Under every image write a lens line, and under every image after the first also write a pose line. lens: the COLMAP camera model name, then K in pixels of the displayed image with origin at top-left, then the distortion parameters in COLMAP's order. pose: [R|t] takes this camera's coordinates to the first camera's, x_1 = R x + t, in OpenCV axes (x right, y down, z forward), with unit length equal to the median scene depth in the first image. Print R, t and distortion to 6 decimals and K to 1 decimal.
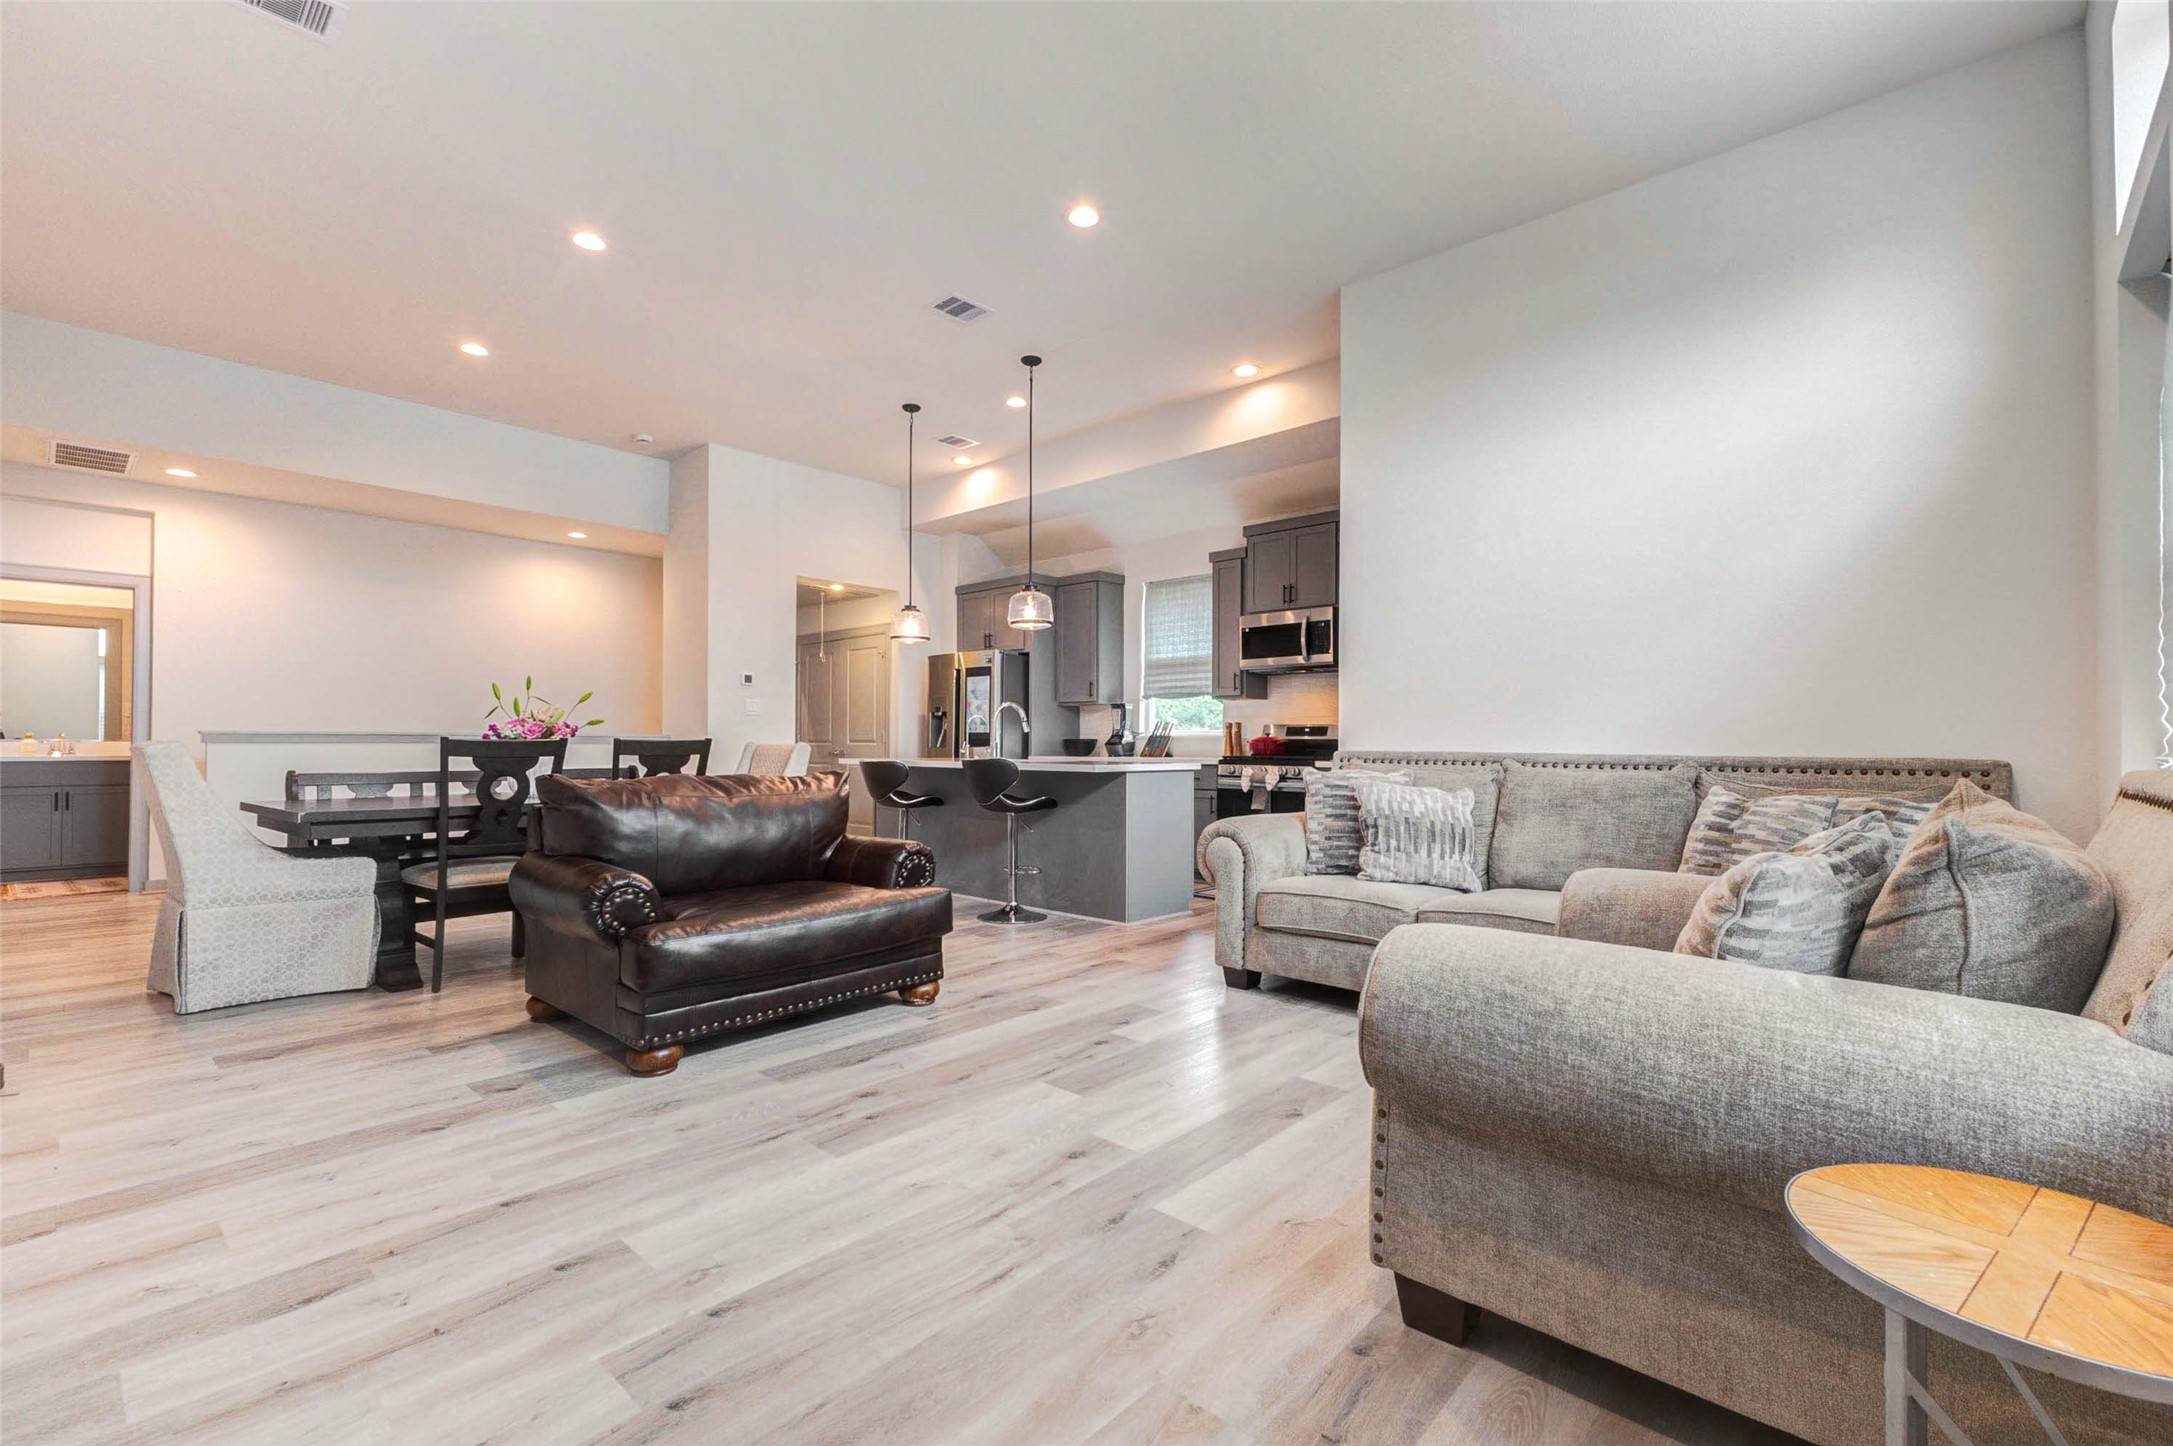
lens RADIAL K [[958.9, 0, 1093.4], [0, 958.9, 723.4], [0, 0, 1]] dist [0.006852, -0.001385]
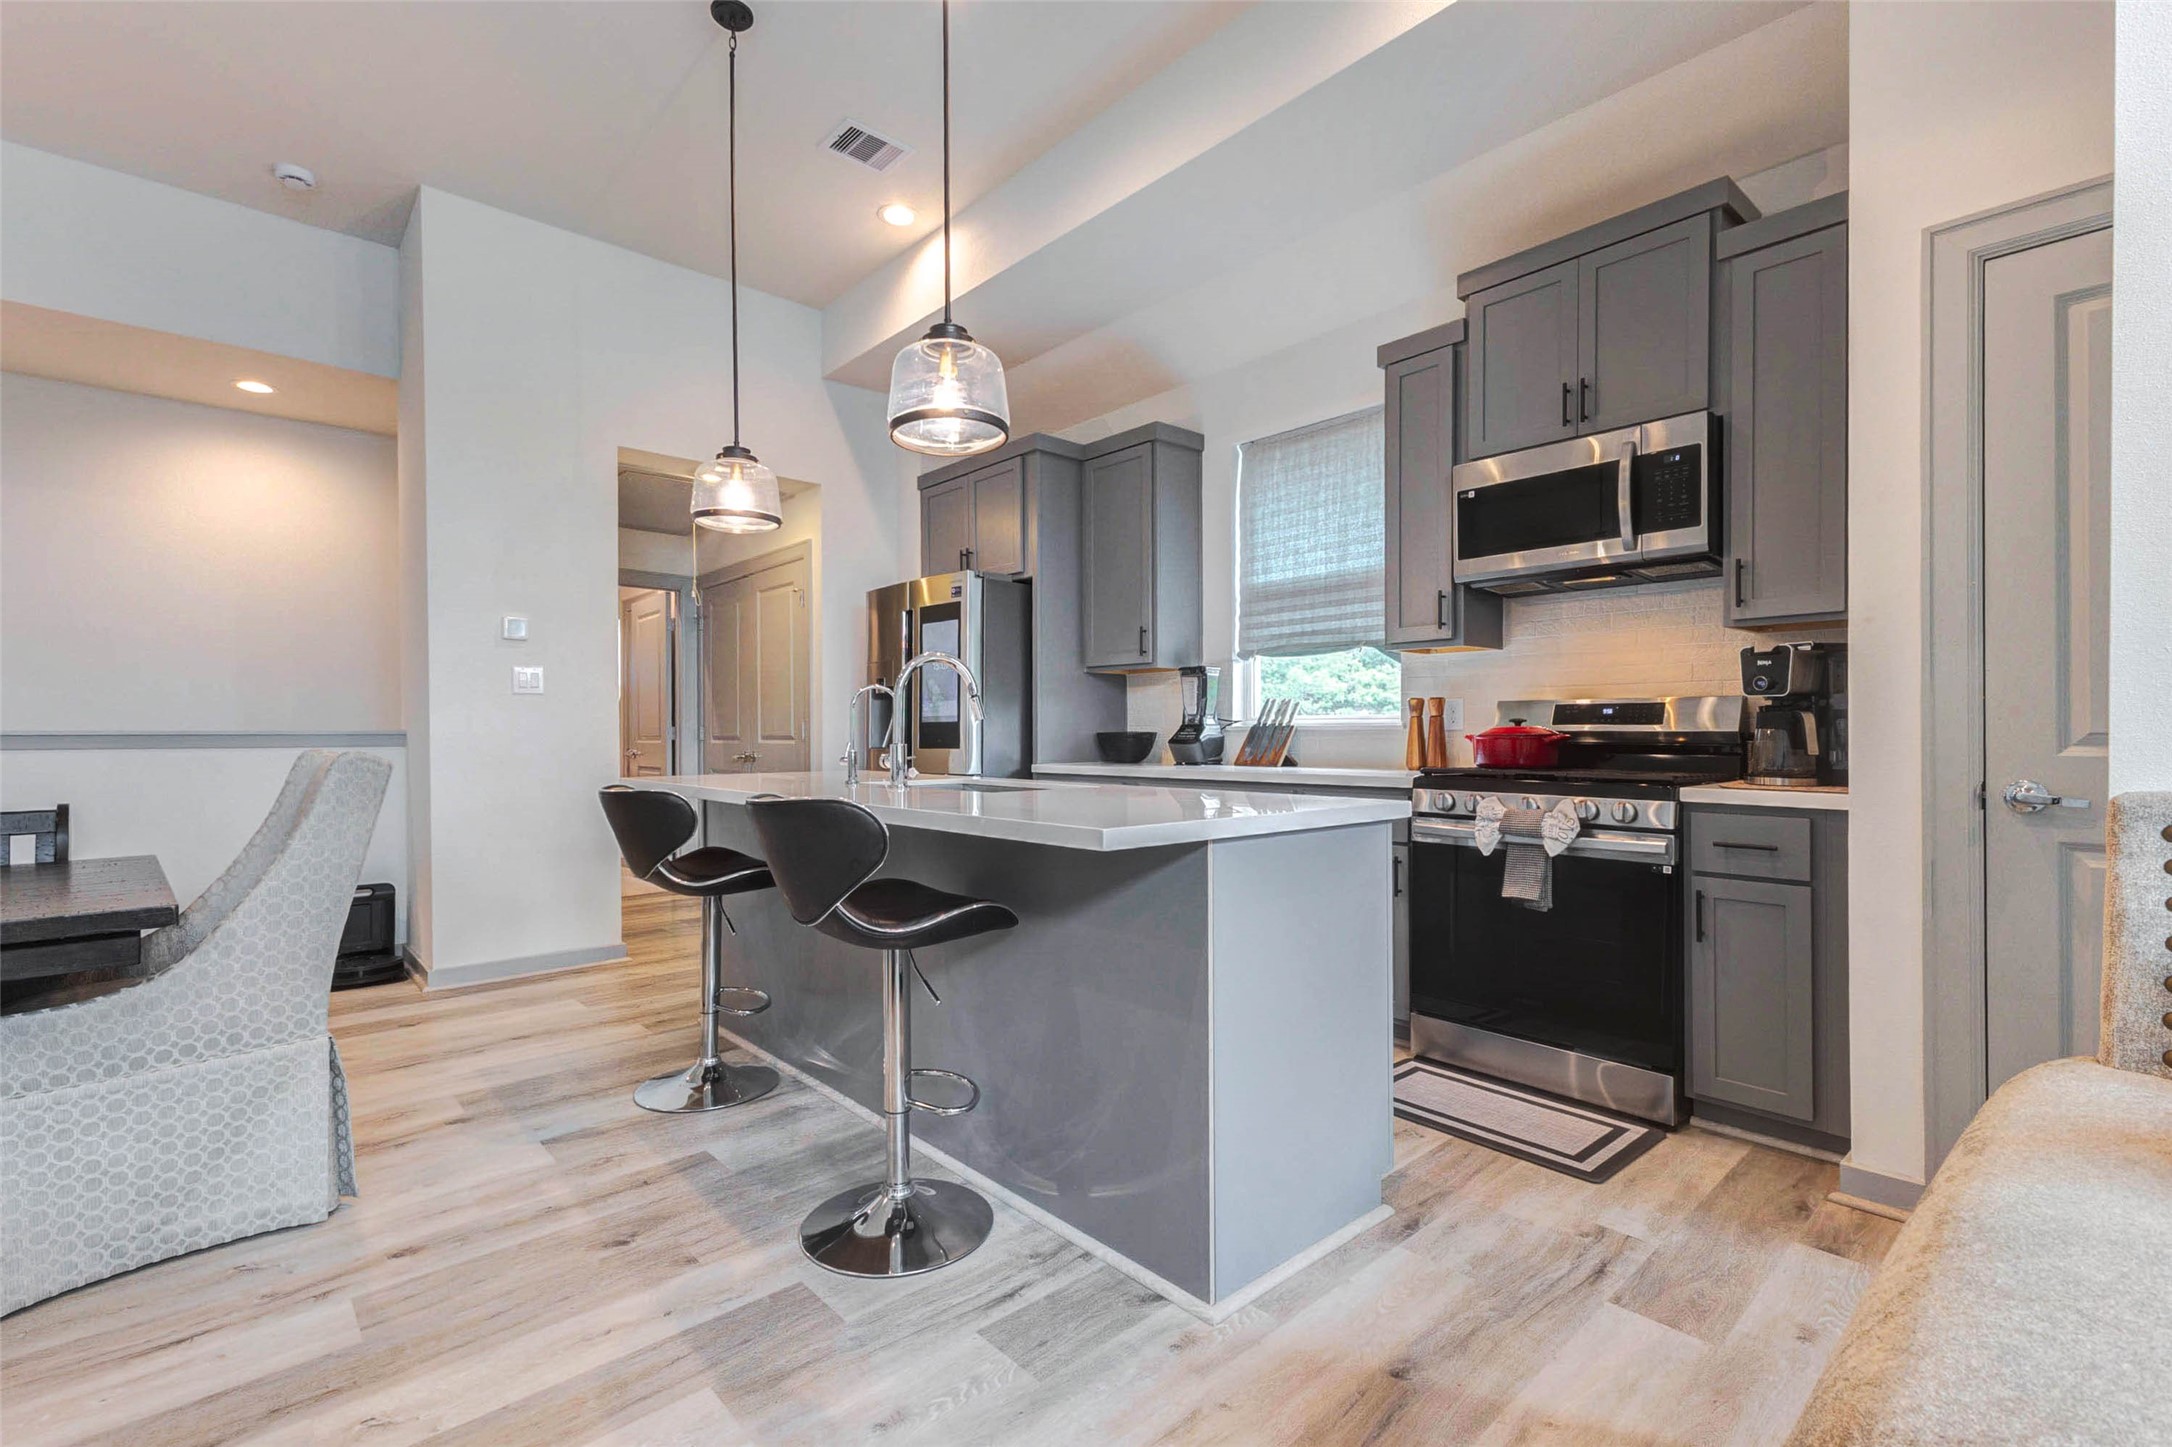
lens RADIAL K [[958.5, 0, 1097.8], [0, 958.5, 732.5], [0, 0, 1]] dist [0.006852, -0.001385]
pose [[0.996671, -0.006744, -0.081246, 0.017681], [0.008504, 0.999736, 0.021346, 0.005039], [0.081081, -0.021966, 0.996465, 0.502517]]
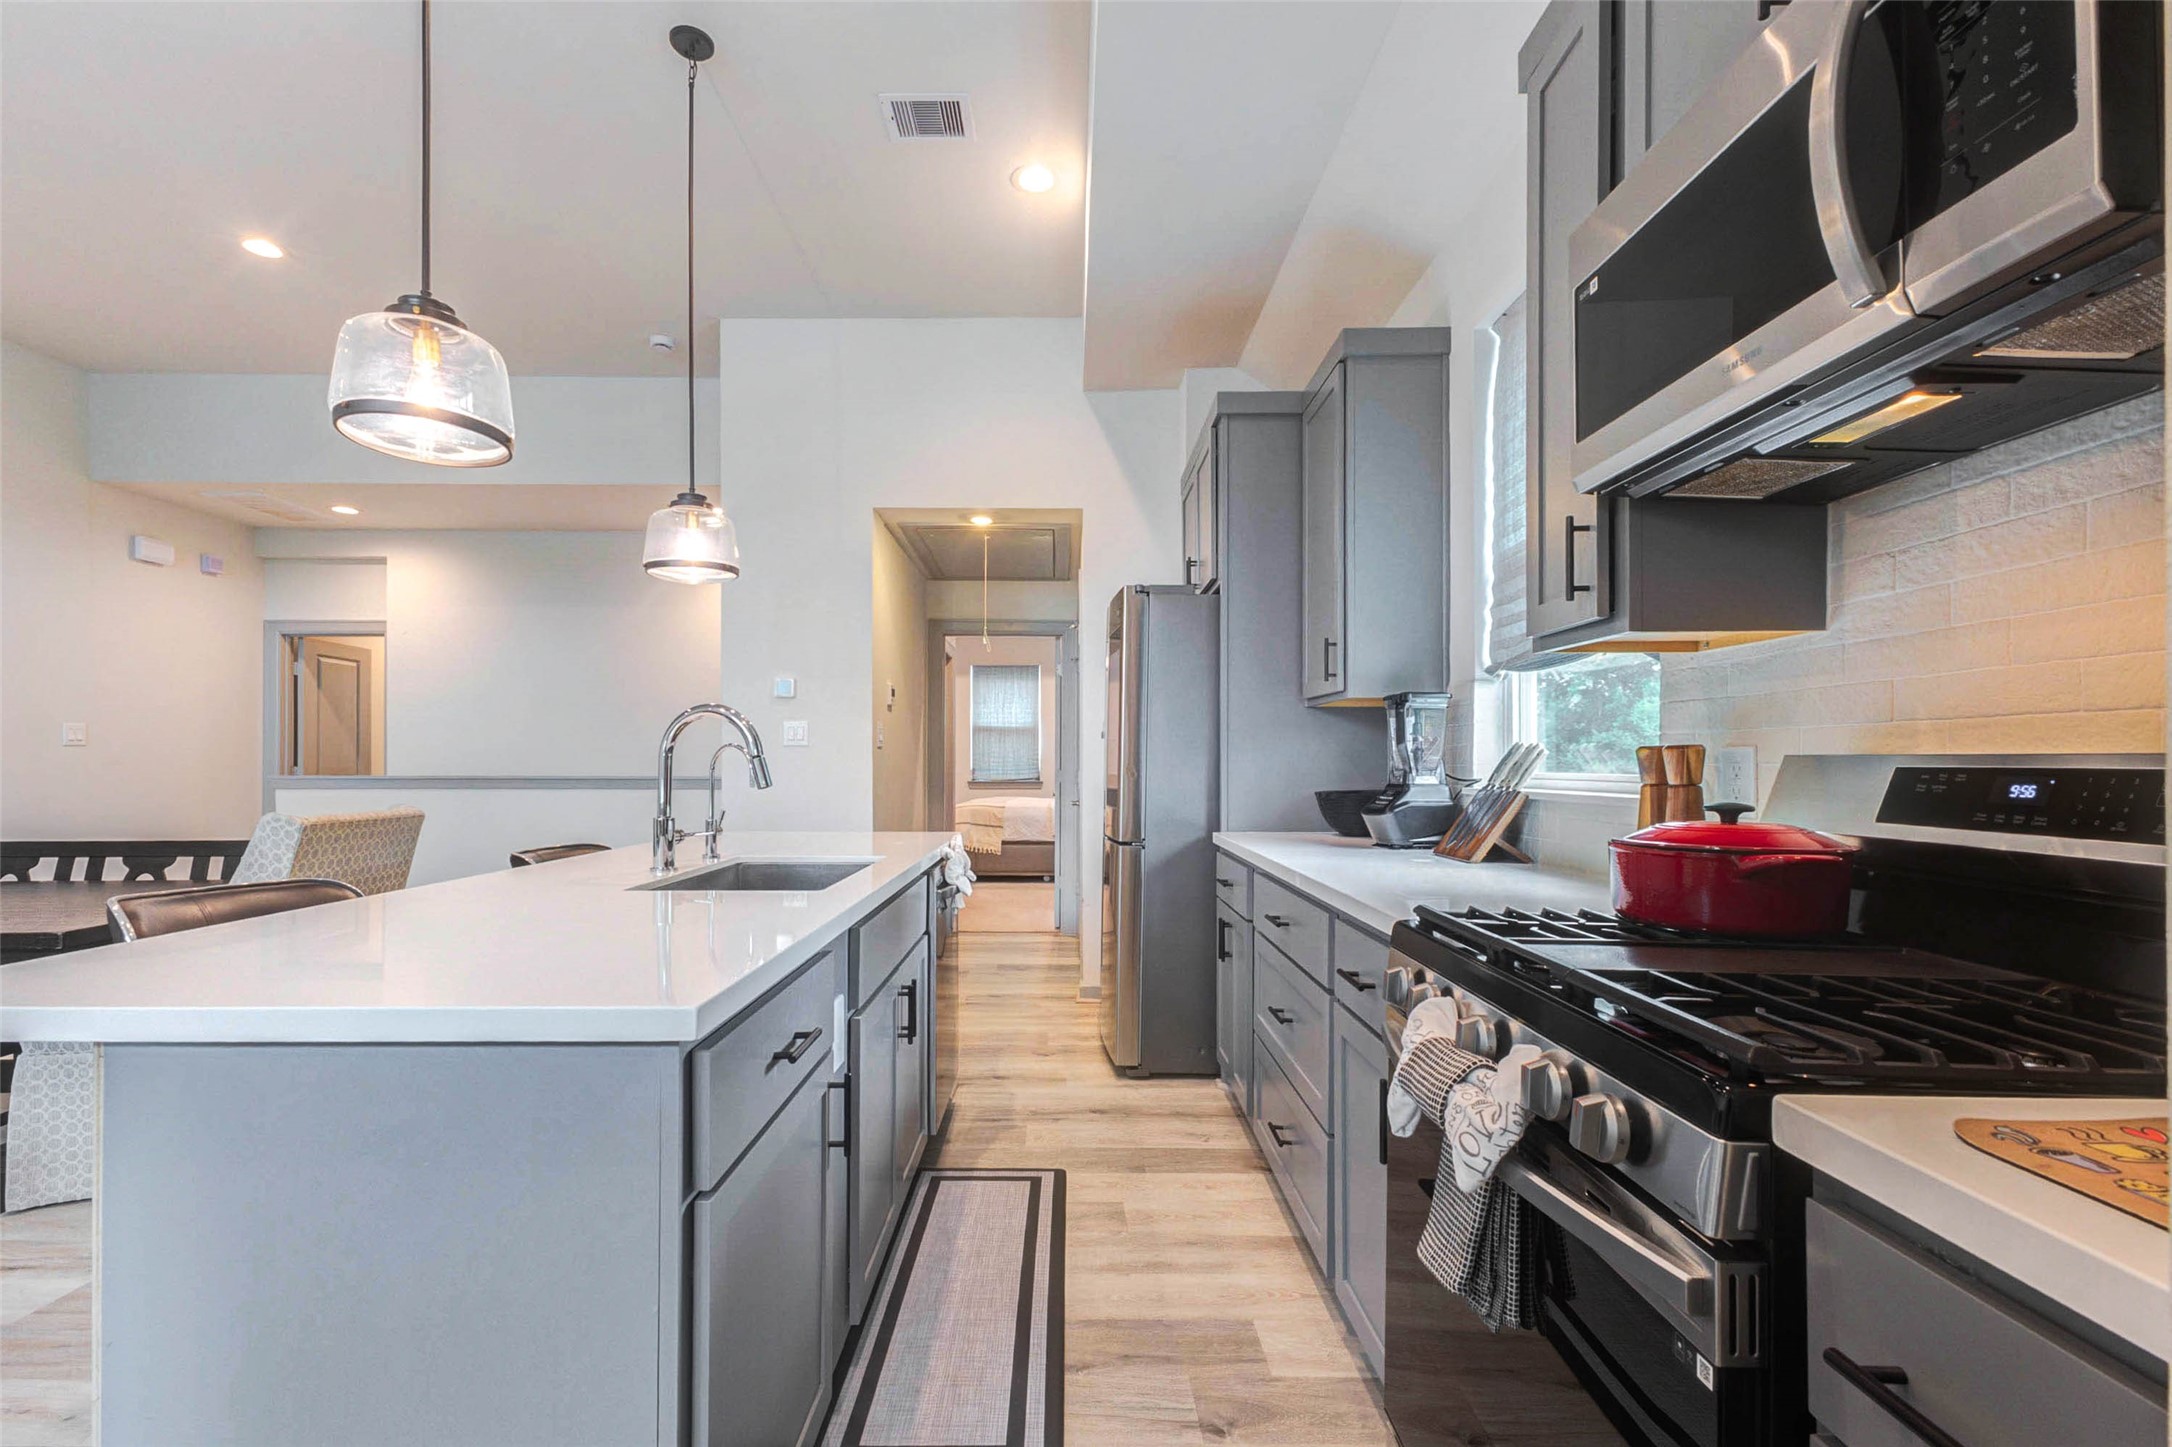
lens RADIAL K [[958.5, 0, 1065.9], [0, 958.5, 757.9], [0, 0, 1]] dist [0.006852, -0.001385]
pose [[0.679225, -0.007049, -0.733896, 0.221995], [0.017907, 0.999815, 0.006971, -0.002117], [0.733712, -0.017877, 0.679226, 0.747456]]
